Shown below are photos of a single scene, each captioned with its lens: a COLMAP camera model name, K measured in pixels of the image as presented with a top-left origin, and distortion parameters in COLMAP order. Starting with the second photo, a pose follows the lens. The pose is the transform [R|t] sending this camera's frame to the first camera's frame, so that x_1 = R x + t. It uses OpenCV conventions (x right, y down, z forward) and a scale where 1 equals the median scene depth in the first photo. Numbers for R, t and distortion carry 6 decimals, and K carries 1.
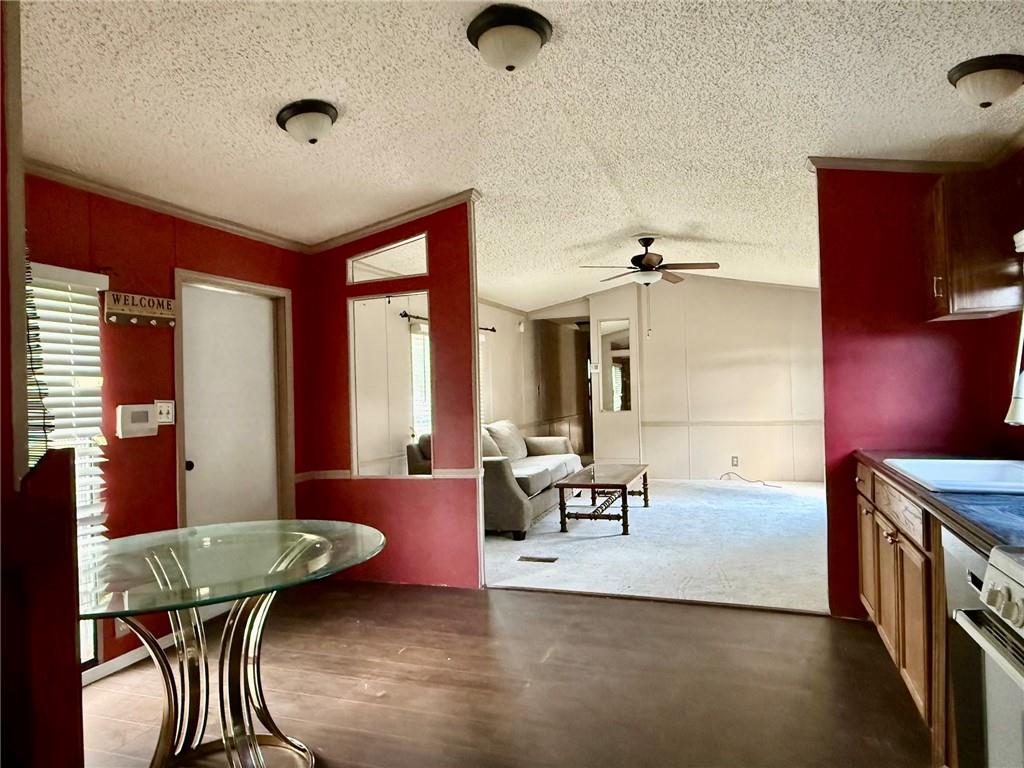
lens RADIAL K [[652.1, 0, 512.0], [0, 652.1, 384.0], [0, 0, 1]] dist [0.005706, 0.000624]
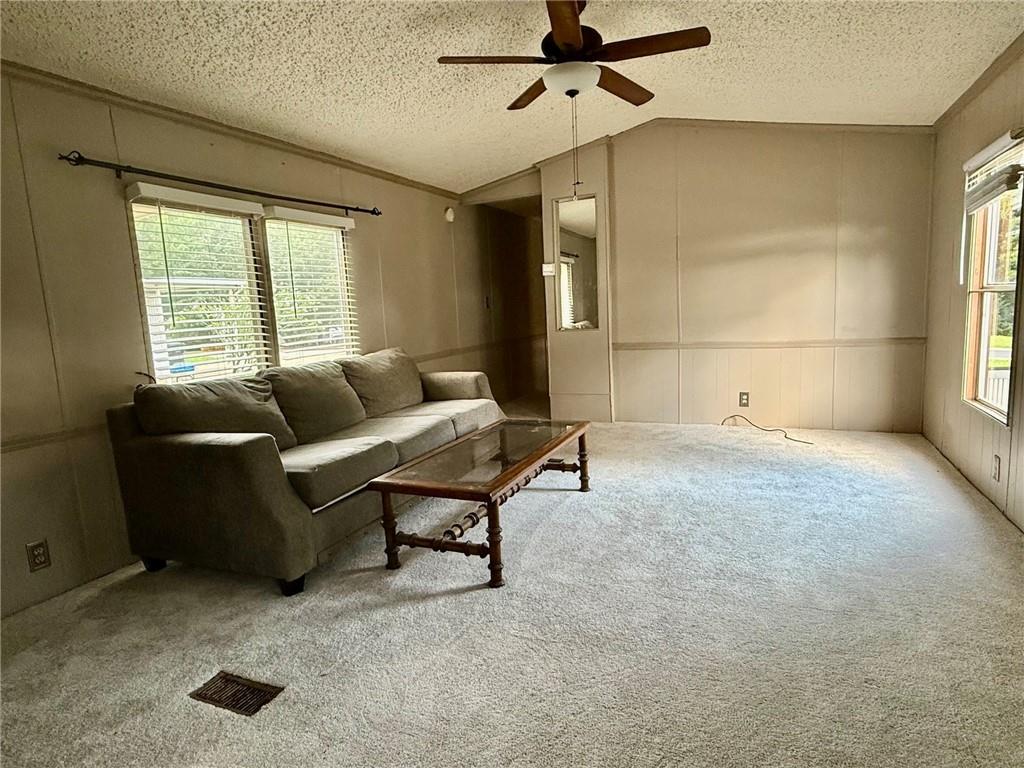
lens RADIAL K [[567.3, 0, 512.0], [0, 567.3, 384.0], [0, 0, 1]] dist [-0.001277, 0.000403]
pose [[0.996141, -0.009286, -0.087269, 0.184304], [0.022190, 0.988726, 0.148082, 0.009284], [0.084910, -0.149448, 0.985117, 0.480735]]
